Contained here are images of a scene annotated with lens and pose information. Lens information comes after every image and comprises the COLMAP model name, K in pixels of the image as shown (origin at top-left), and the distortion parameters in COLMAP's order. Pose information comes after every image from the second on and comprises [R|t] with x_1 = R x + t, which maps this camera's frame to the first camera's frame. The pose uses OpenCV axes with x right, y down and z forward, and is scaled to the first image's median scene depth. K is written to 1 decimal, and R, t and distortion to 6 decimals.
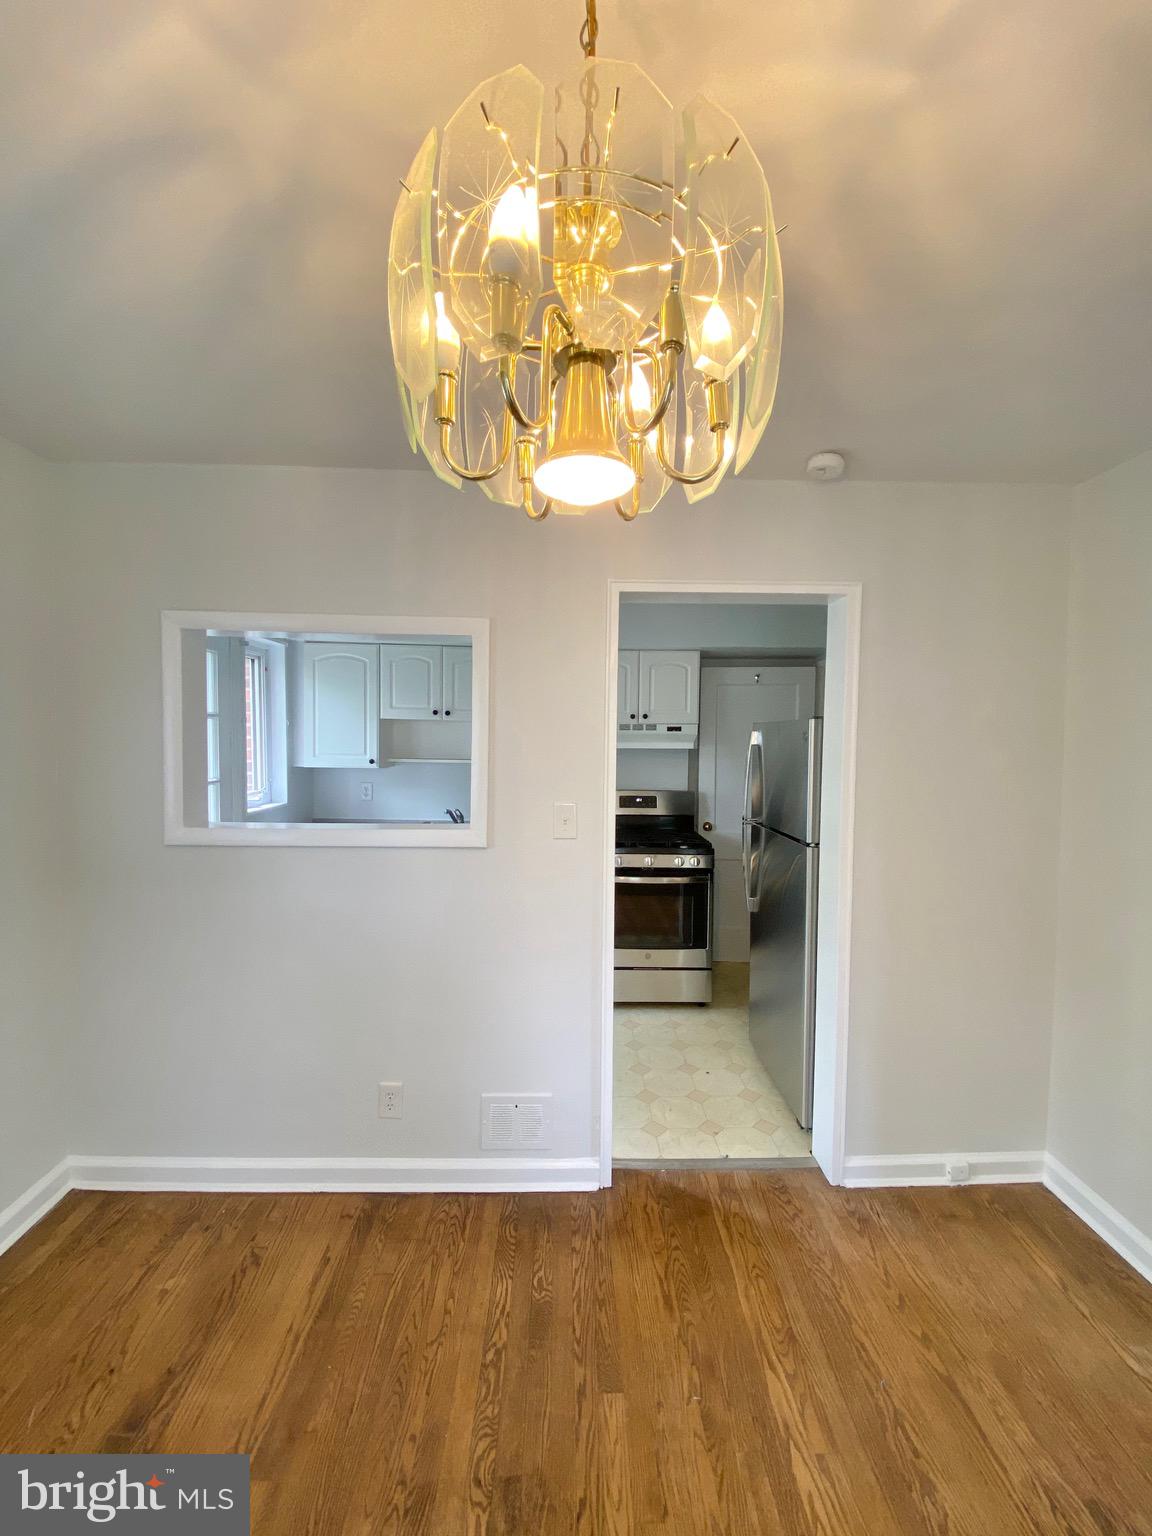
lens RADIAL K [[623.0, 0, 580.7], [0, 623.0, 765.5], [0, 0, 1]] dist [0.015453, -0.018222]
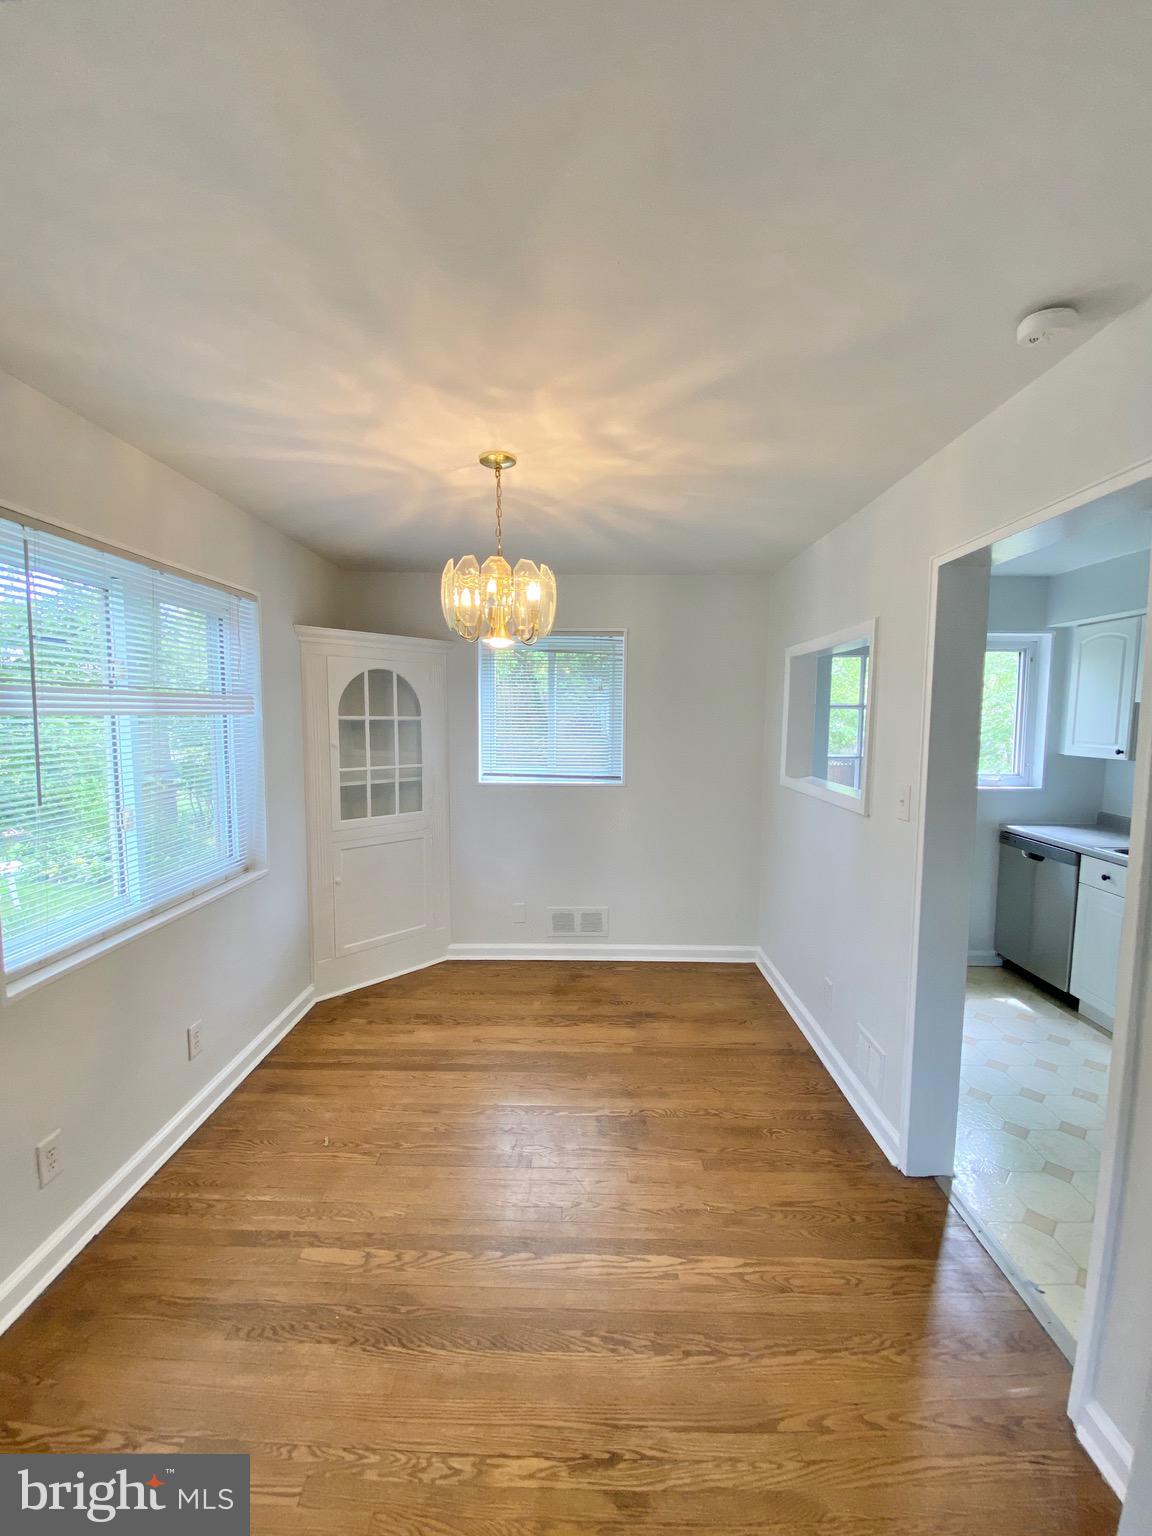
lens RADIAL K [[623.0, 0, 580.7], [0, 623.0, 765.5], [0, 0, 1]] dist [0.015453, -0.018222]
pose [[-0.035635, 0.068622, -0.997006, 1.141954], [-0.053413, 0.996083, 0.070468, -0.018145], [0.997936, 0.055765, -0.031830, 0.545950]]
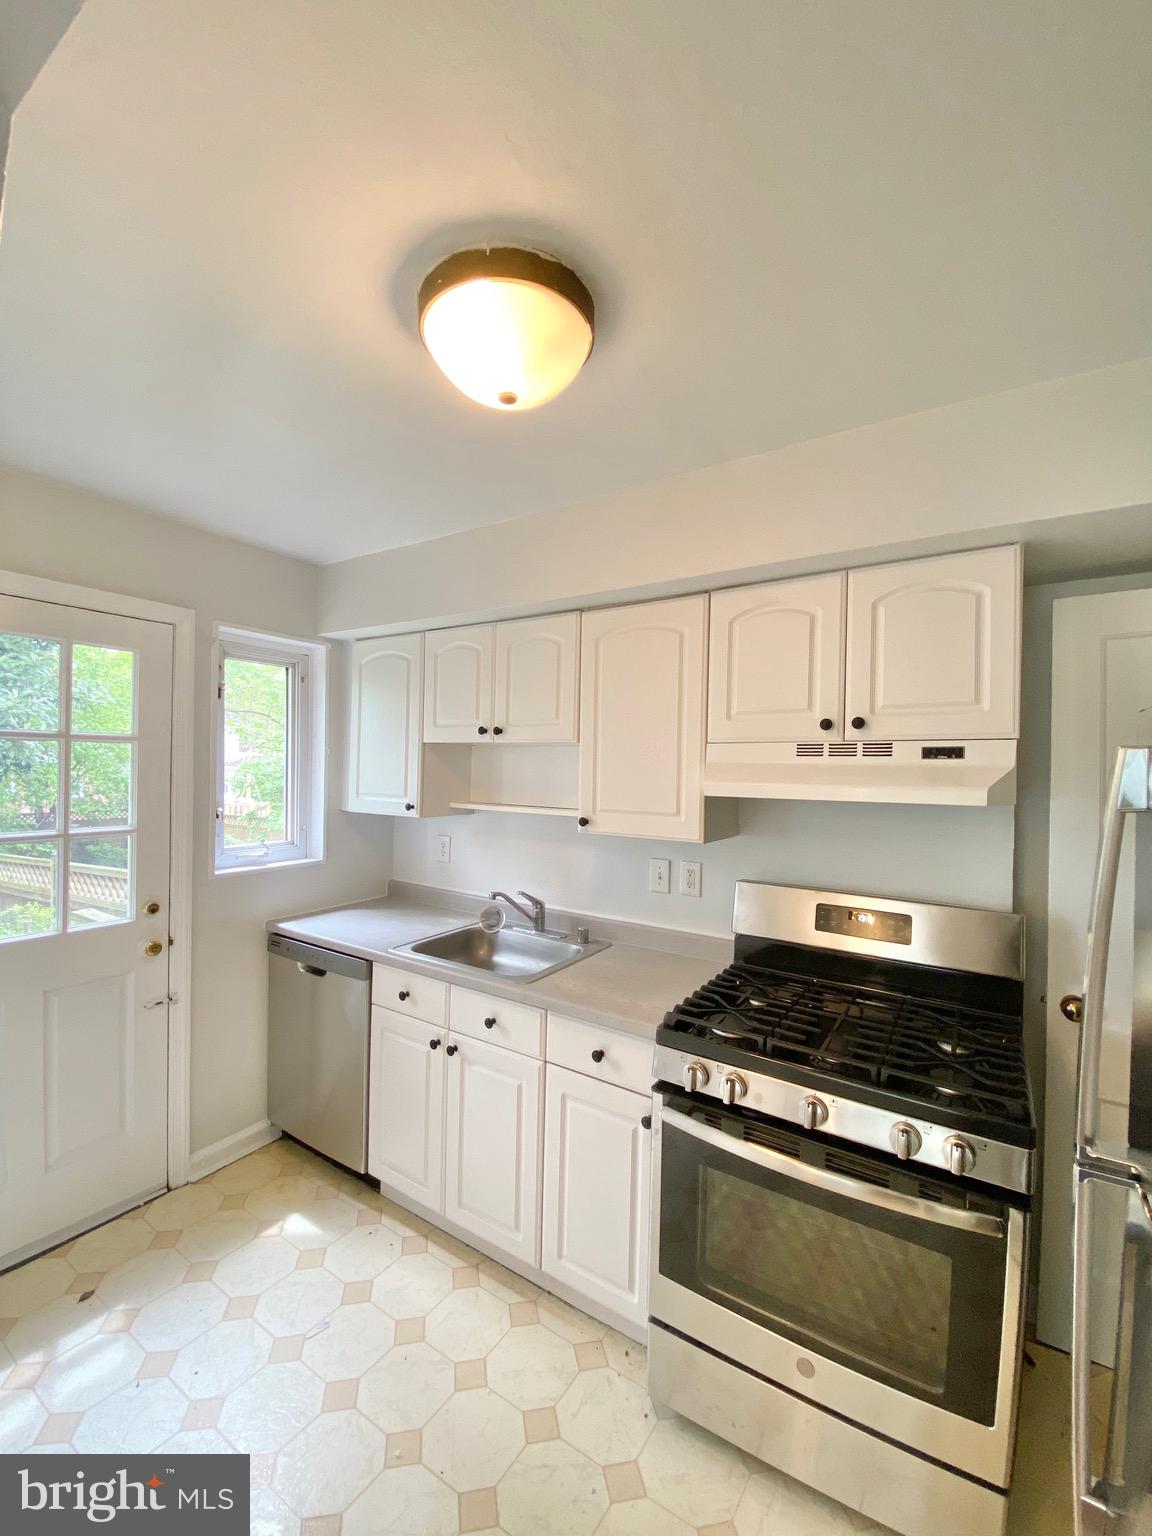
lens RADIAL K [[618.2, 0, 578.9], [0, 618.2, 770.9], [0, 0, 1]] dist [0.025871, -0.024138]
pose [[0.823551, 0.004189, -0.567227, 0.373527], [-0.032329, 0.998694, -0.039564, -0.049885], [0.566321, 0.050921, 0.822611, 1.122699]]
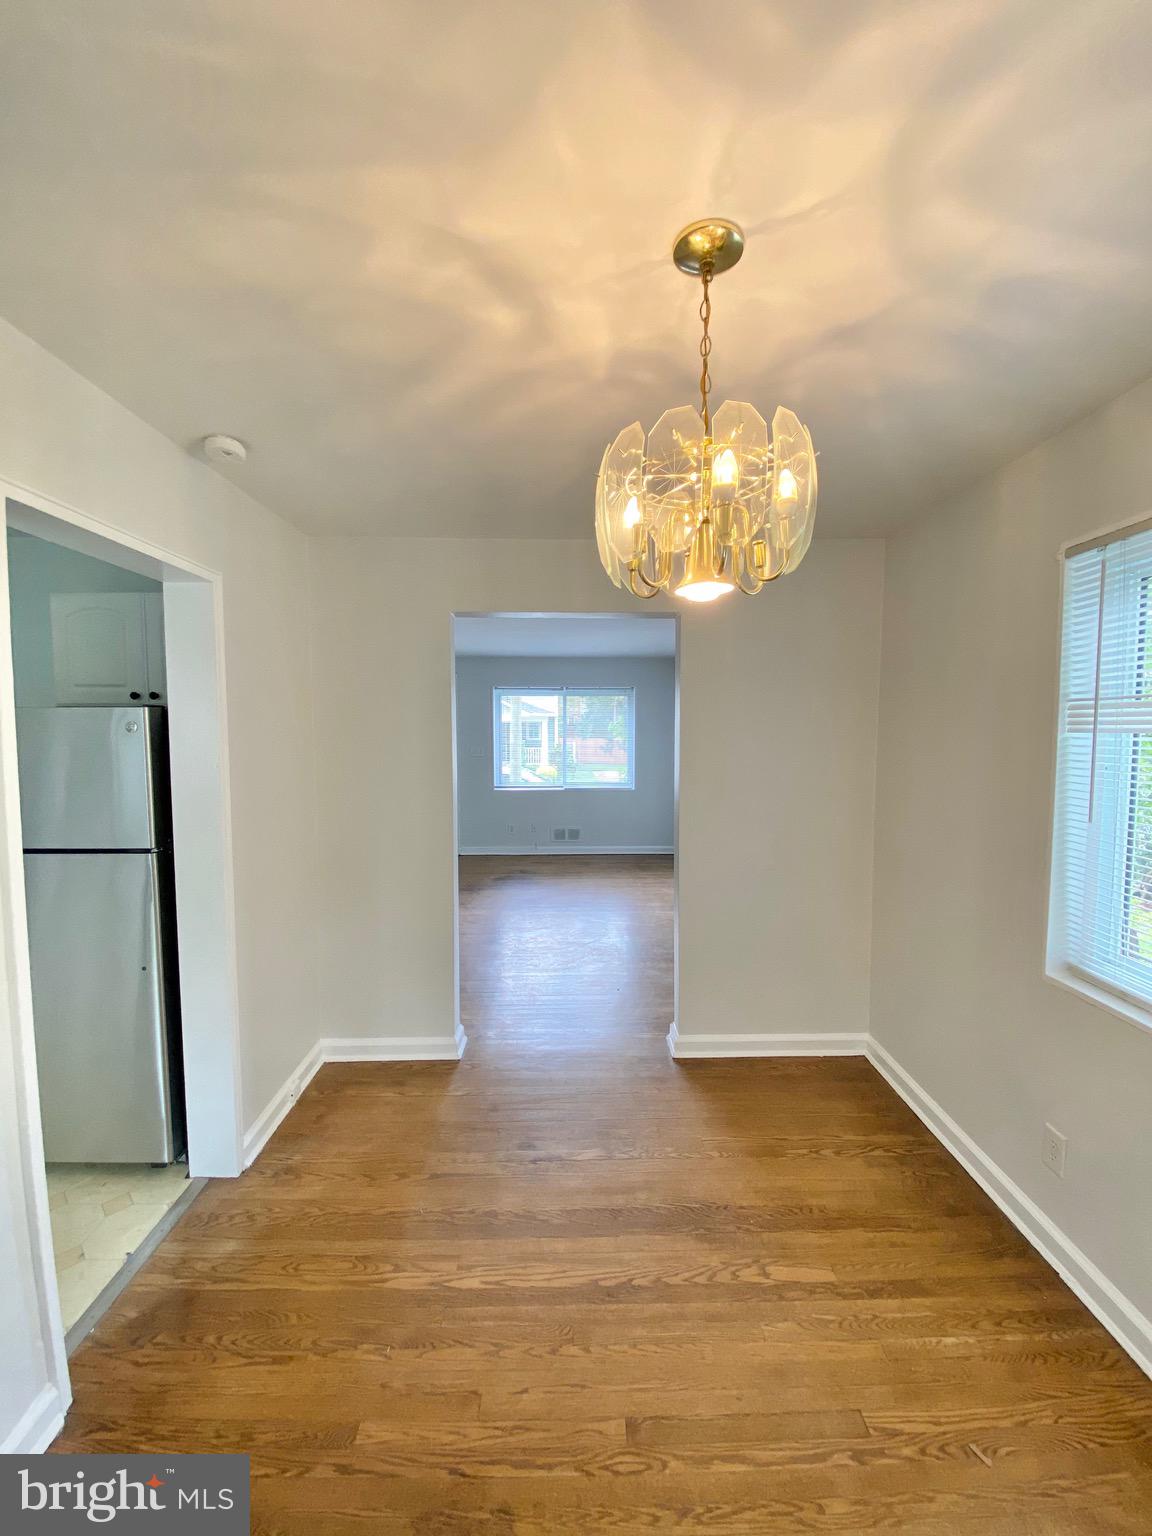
lens RADIAL K [[623.0, 0, 580.7], [0, 623.0, 765.5], [0, 0, 1]] dist [0.015453, -0.018222]
pose [[0.004532, -0.069357, 0.997582, -0.623015], [0.044805, 0.996604, 0.069085, -0.033492], [-0.998985, 0.044384, 0.007624, 0.472816]]
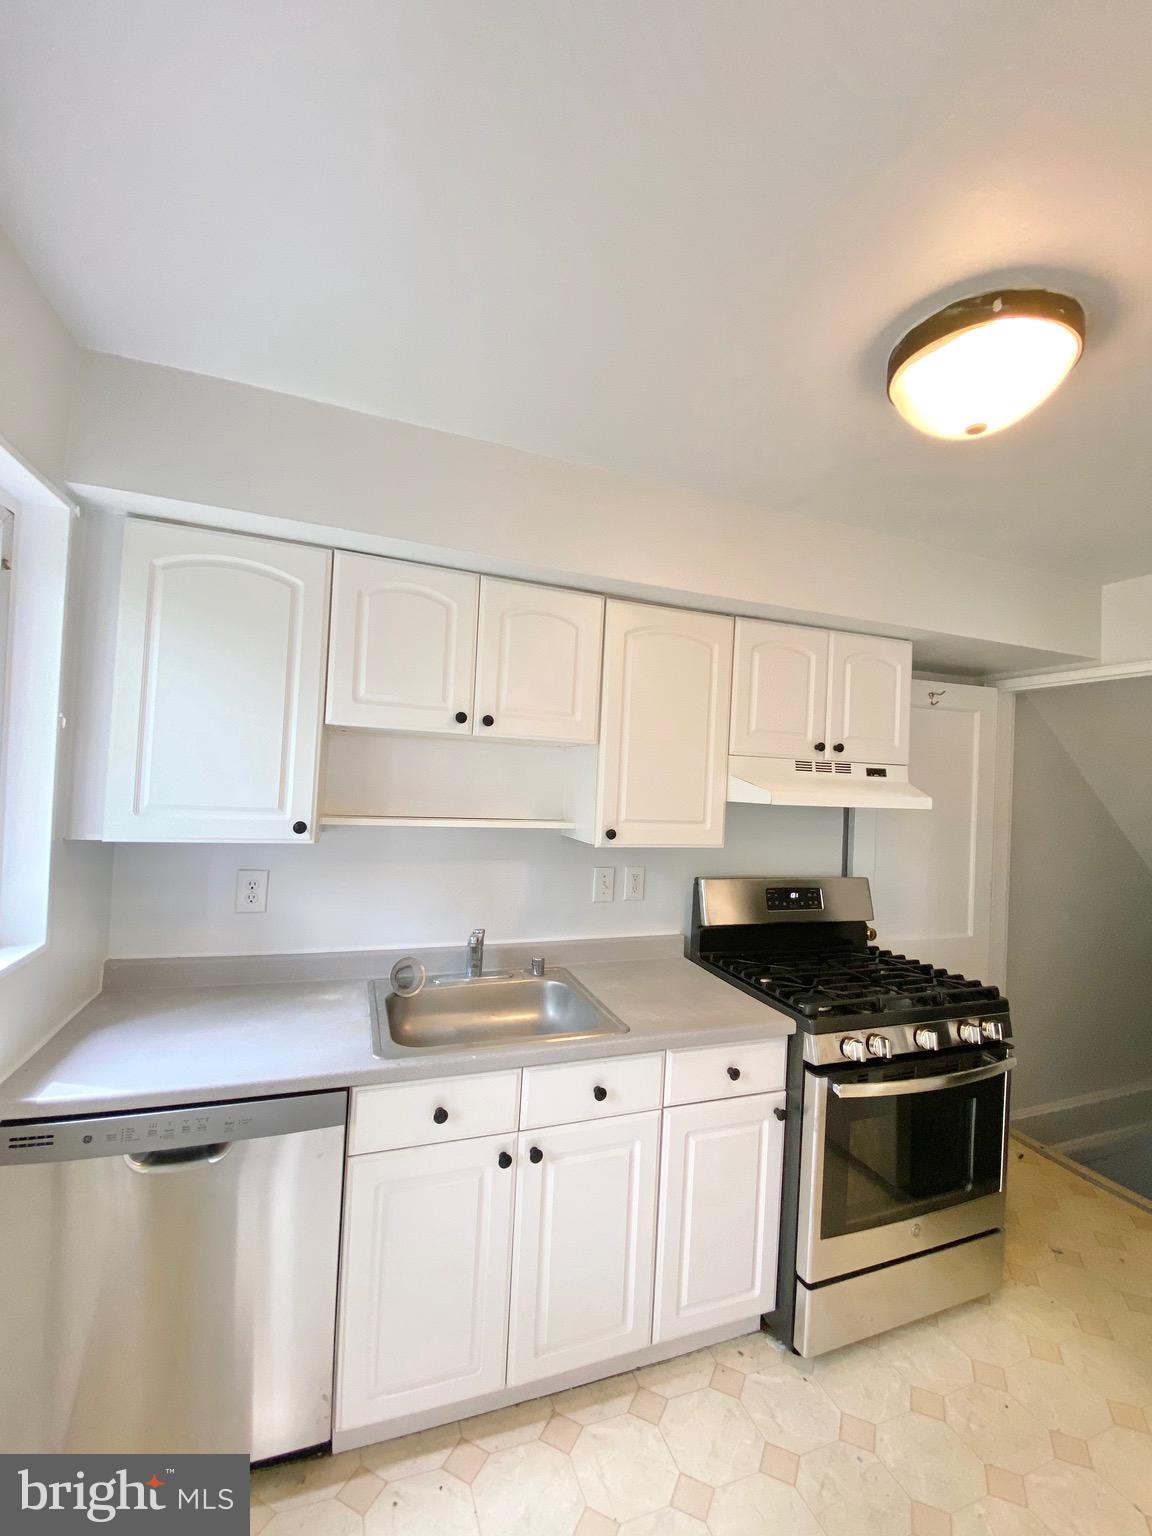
lens RADIAL K [[623.0, 0, 580.7], [0, 623.0, 765.5], [0, 0, 1]] dist [0.015453, -0.018222]
pose [[0.947170, 0.037433, 0.318539, -0.587189], [-0.020521, 0.998204, -0.056286, -0.055492], [-0.320074, 0.046775, 0.946237, 1.110060]]
